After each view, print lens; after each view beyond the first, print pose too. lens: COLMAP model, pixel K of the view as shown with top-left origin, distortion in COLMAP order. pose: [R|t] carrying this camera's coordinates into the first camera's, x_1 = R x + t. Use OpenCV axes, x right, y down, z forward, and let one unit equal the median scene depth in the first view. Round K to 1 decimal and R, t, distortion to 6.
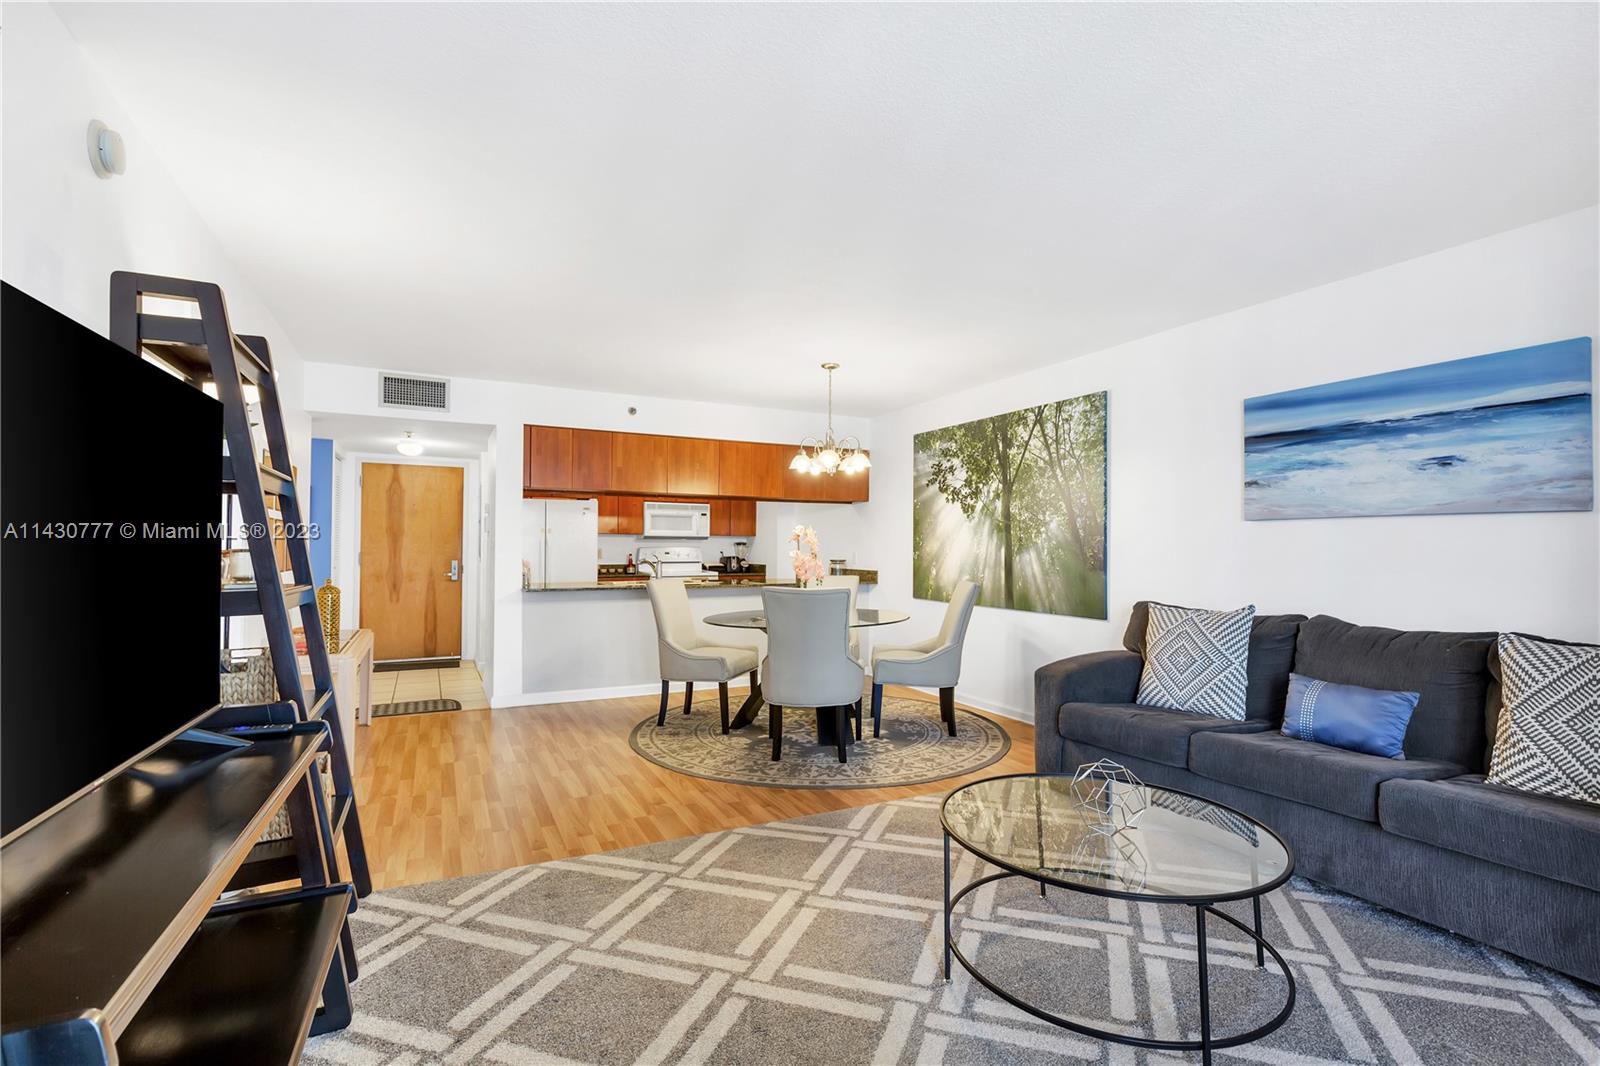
lens RADIAL K [[723.4, 0, 802.0], [0, 723.4, 529.6], [0, 0, 1]] dist [0.007570, -0.001950]
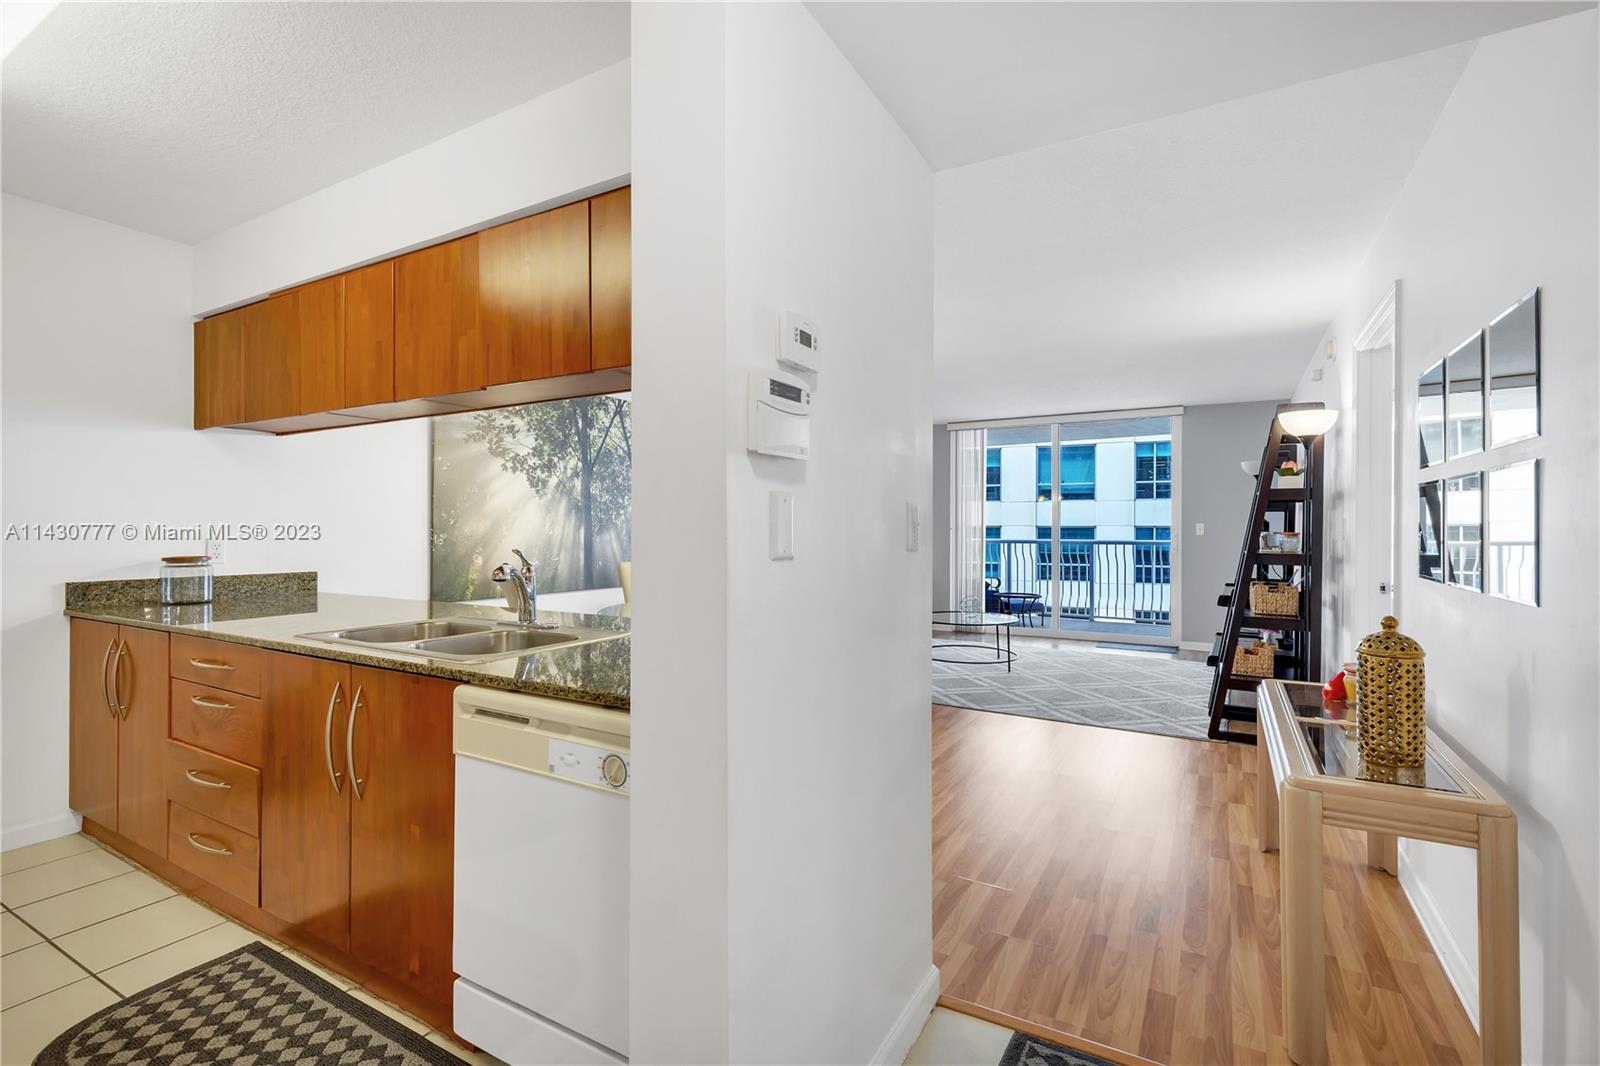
lens RADIAL K [[723.4, 0, 803.0], [0, 723.4, 533.8], [0, 0, 1]] dist [0.007570, -0.001950]
pose [[-0.548533, -0.011513, 0.836050, -0.700840], [-0.025403, 0.999673, -0.002901, 0.027619], [-0.835743, -0.022829, -0.548646, 1.286281]]
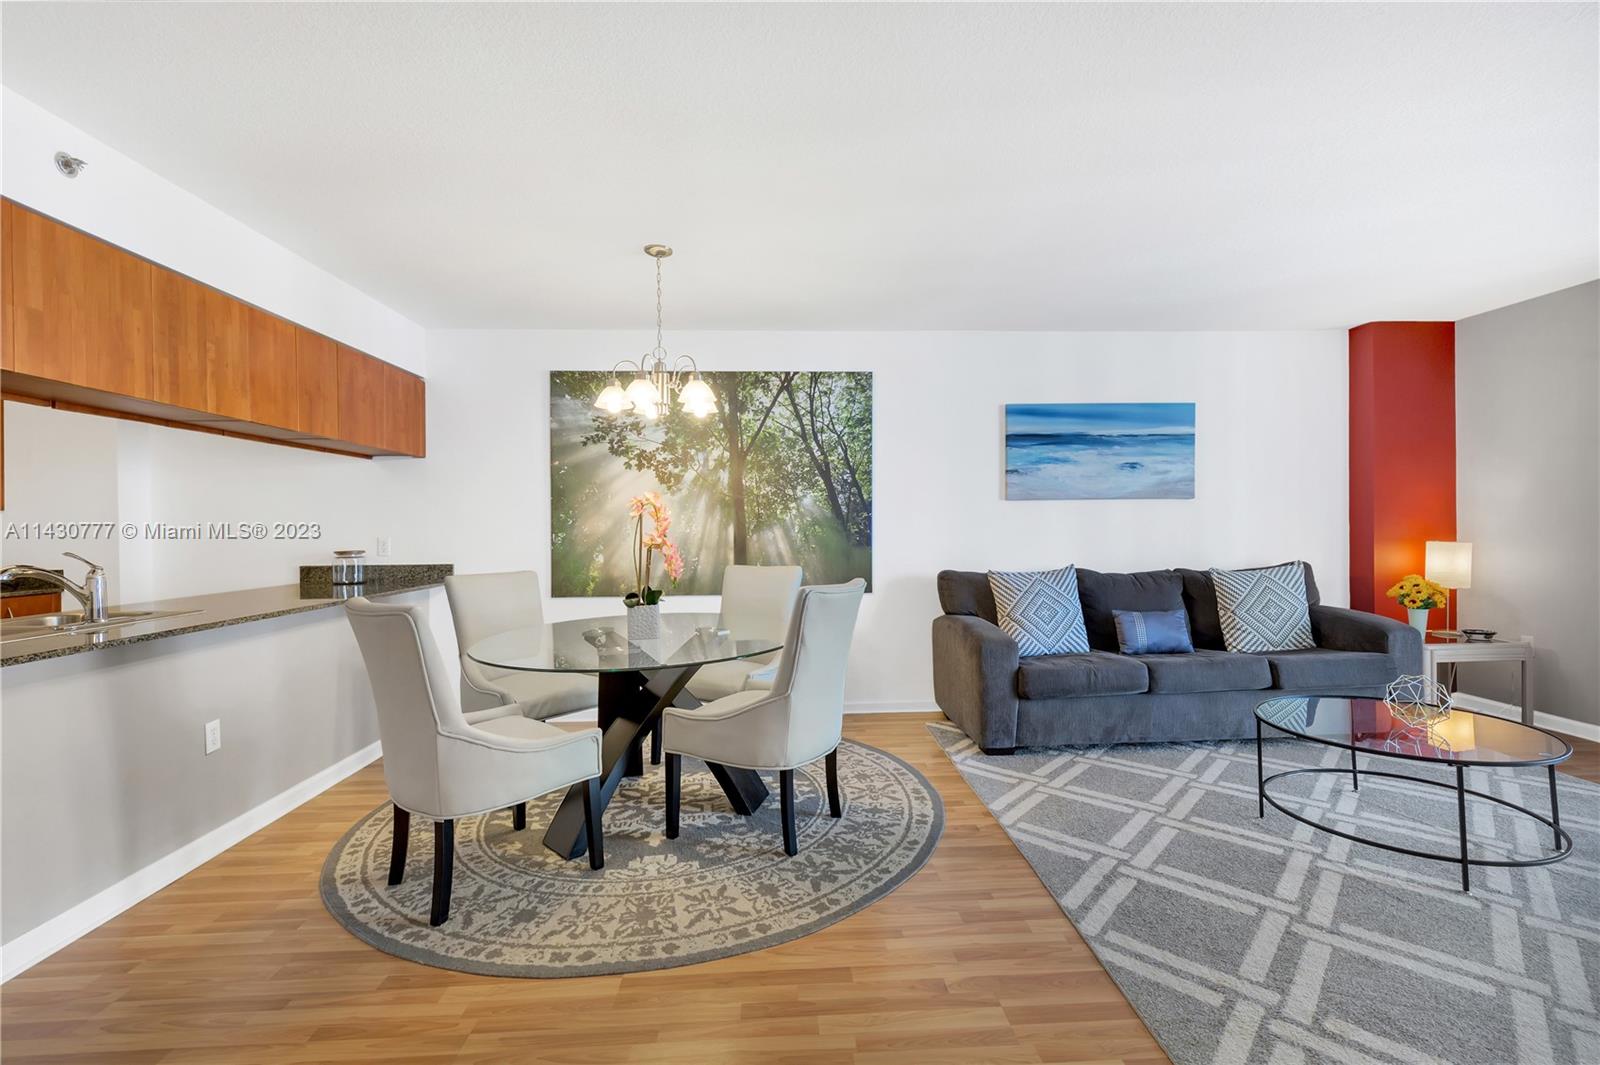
lens RADIAL K [[723.4, 0, 807.0], [0, 723.4, 525.2], [0, 0, 1]] dist [0.007570, -0.001950]
pose [[0.402616, -0.007104, 0.915341, -0.481291], [-0.008892, 0.999892, 0.011672, 0.013645], [-0.915326, -0.012838, 0.402510, 0.566847]]
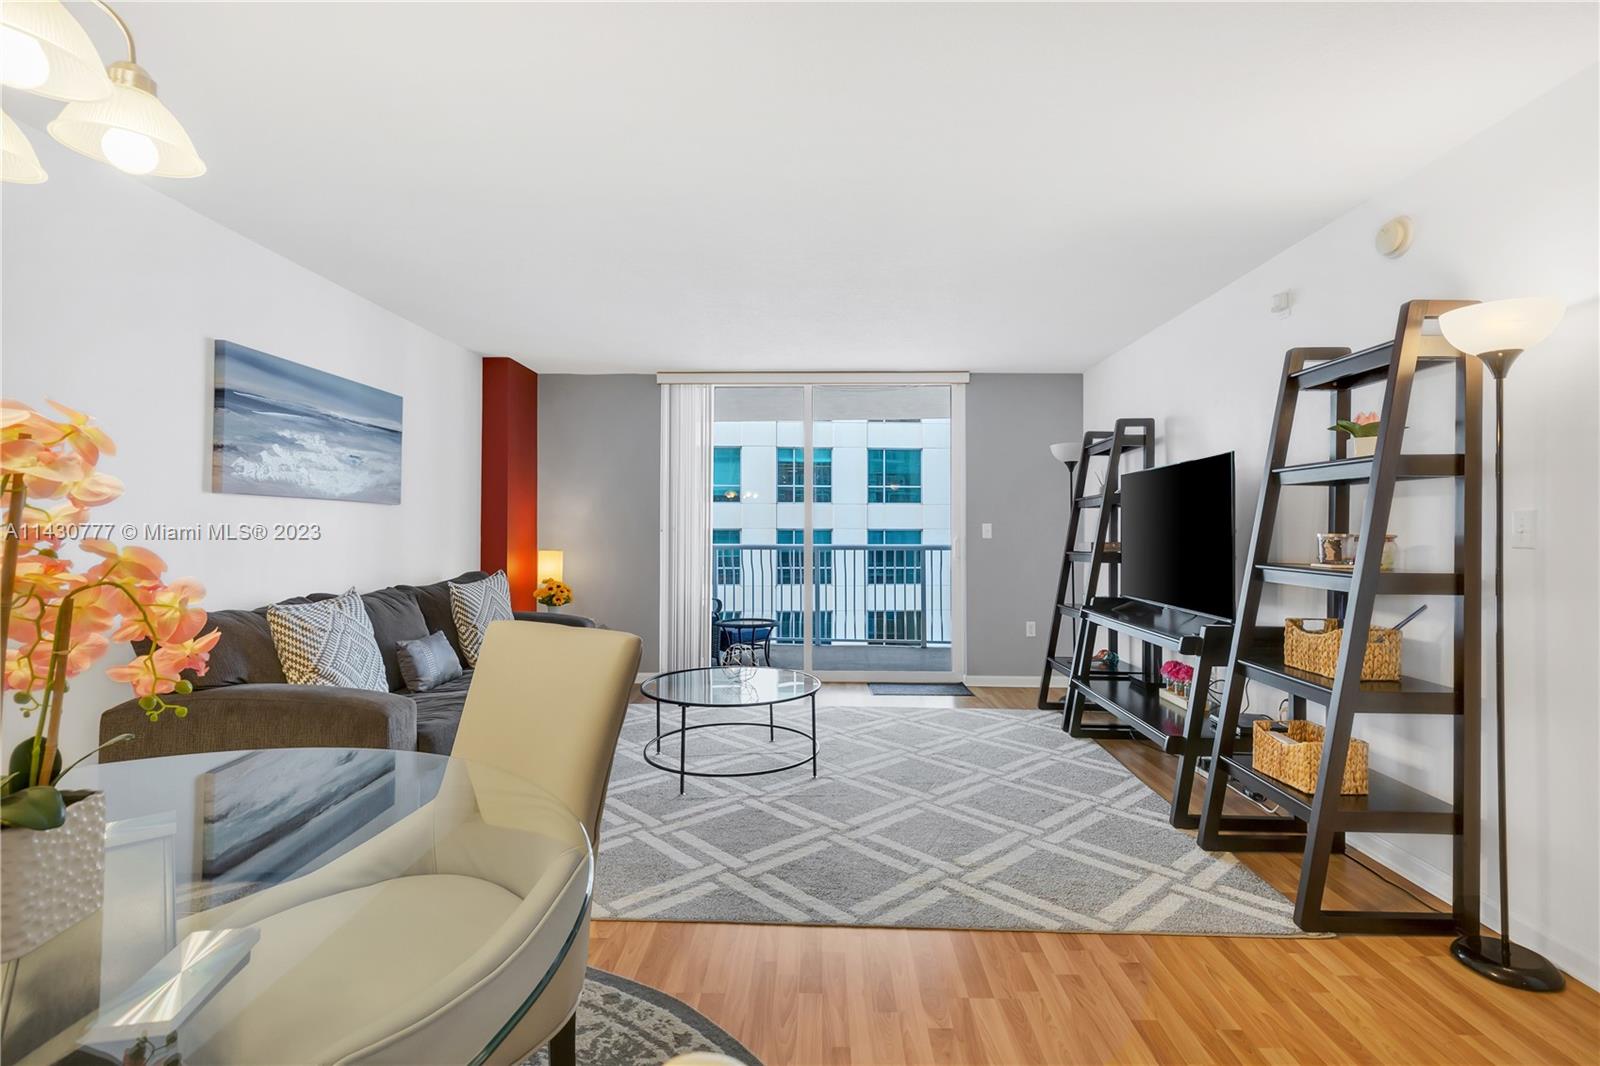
lens RADIAL K [[723.4, 0, 805.0], [0, 723.4, 525.4], [0, 0, 1]] dist [0.007570, -0.001950]
pose [[-0.882966, -0.002174, 0.469433, -0.227377], [-0.018289, 0.999389, -0.029772, 0.024428], [-0.469081, -0.034873, -0.882466, 0.977803]]
